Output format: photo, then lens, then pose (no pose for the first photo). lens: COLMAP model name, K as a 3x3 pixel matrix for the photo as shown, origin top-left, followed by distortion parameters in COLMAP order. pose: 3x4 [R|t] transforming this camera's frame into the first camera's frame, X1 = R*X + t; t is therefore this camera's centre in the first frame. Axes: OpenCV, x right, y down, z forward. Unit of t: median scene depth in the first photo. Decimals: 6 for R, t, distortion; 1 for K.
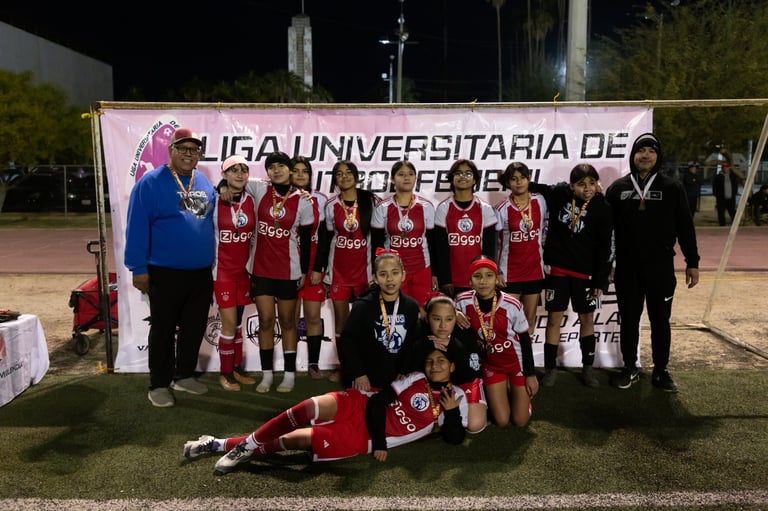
lens RADIAL K [[703.4, 0, 398.2], [0, 703.4, 262.4], [0, 0, 1]] dist [0.002305, 0.000000]
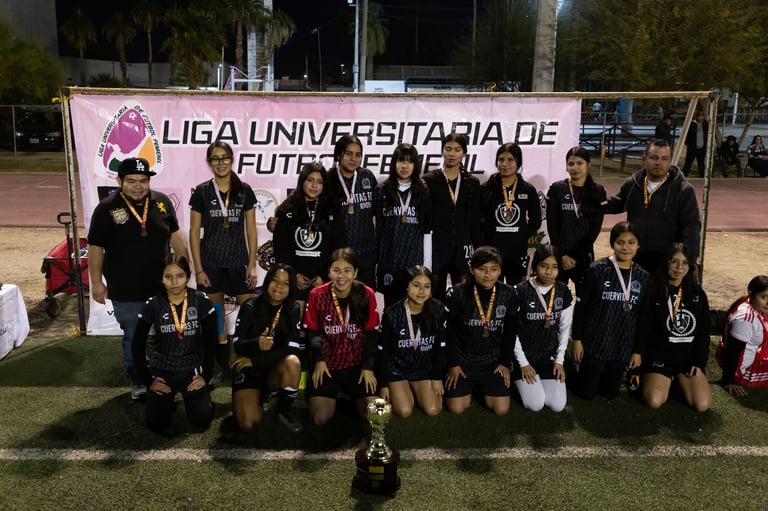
lens RADIAL K [[772.6, 0, 382.4], [0, 772.6, 257.0], [0, 0, 1]] dist [0.005531, 0.000000]
pose [[0.999777, 0.010901, 0.018097, 0.035954], [-0.012445, 0.996085, 0.087515, -0.077520], [-0.017072, -0.087721, 0.995999, -0.204315]]
